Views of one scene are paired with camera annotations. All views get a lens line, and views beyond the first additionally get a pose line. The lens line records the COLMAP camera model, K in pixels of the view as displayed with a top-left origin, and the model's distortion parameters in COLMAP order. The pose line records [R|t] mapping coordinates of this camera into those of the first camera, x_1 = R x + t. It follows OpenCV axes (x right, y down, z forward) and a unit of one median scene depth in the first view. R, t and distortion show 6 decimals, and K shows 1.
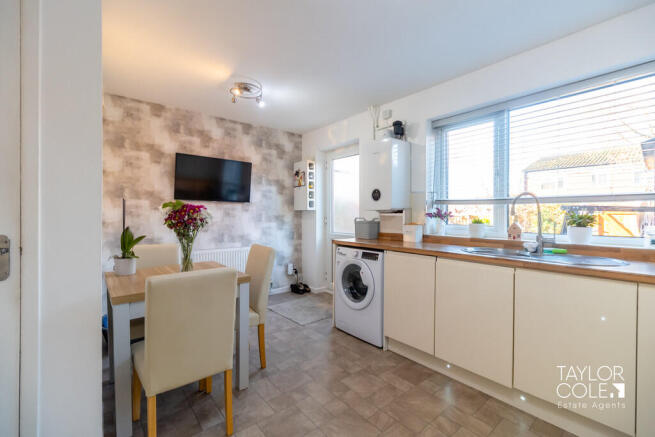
lens RADIAL K [[286.5, 0, 325.7], [0, 286.5, 215.2], [0, 0, 1]] dist [-0.000596, 0.000259]
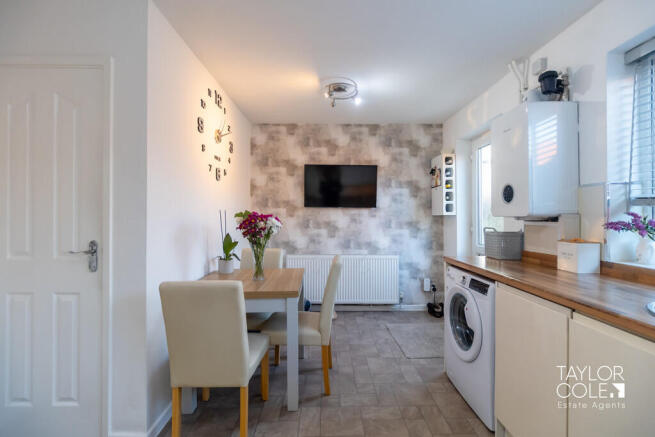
lens RADIAL K [[286.5, 0, 325.7], [0, 286.5, 215.2], [0, 0, 1]] dist [-0.000596, 0.000259]
pose [[0.781390, -0.006938, -0.624004, 0.220506], [0.001643, 0.999958, -0.009061, -0.013486], [0.624041, 0.006055, 0.781368, 0.189674]]
